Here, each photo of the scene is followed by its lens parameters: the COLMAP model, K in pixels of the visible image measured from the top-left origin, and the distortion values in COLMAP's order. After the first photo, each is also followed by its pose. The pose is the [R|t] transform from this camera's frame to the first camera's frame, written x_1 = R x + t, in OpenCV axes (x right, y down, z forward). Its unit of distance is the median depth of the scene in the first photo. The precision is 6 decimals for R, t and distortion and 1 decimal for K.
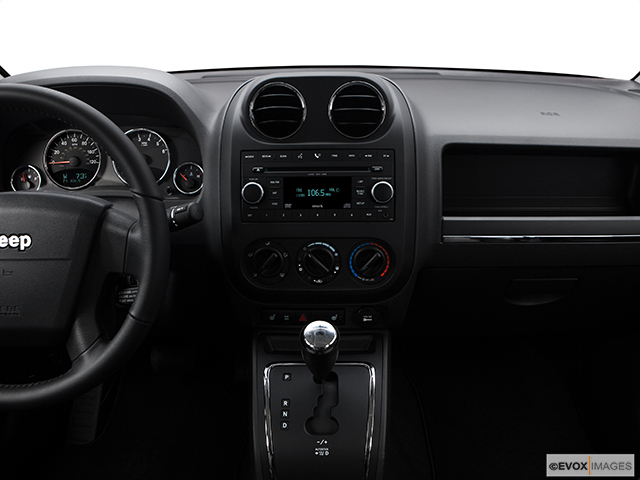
lens RADIAL K [[495.5, 0, 320.0], [0, 495.5, 240.0], [0, 0, 1]] dist [-0.062894, 0.001983]
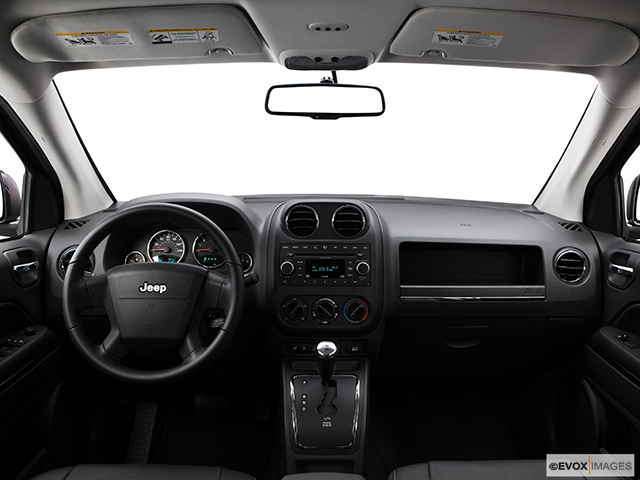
lens RADIAL K [[541.9, 0, 320.0], [0, 541.9, 240.0], [0, 0, 1]] dist [-0.131557, 0.070258]
pose [[0.999691, 0.014626, 0.020105, -0.060771], [-0.009690, 0.973917, -0.226696, 0.228179], [-0.022896, 0.226431, 0.973758, -0.825191]]
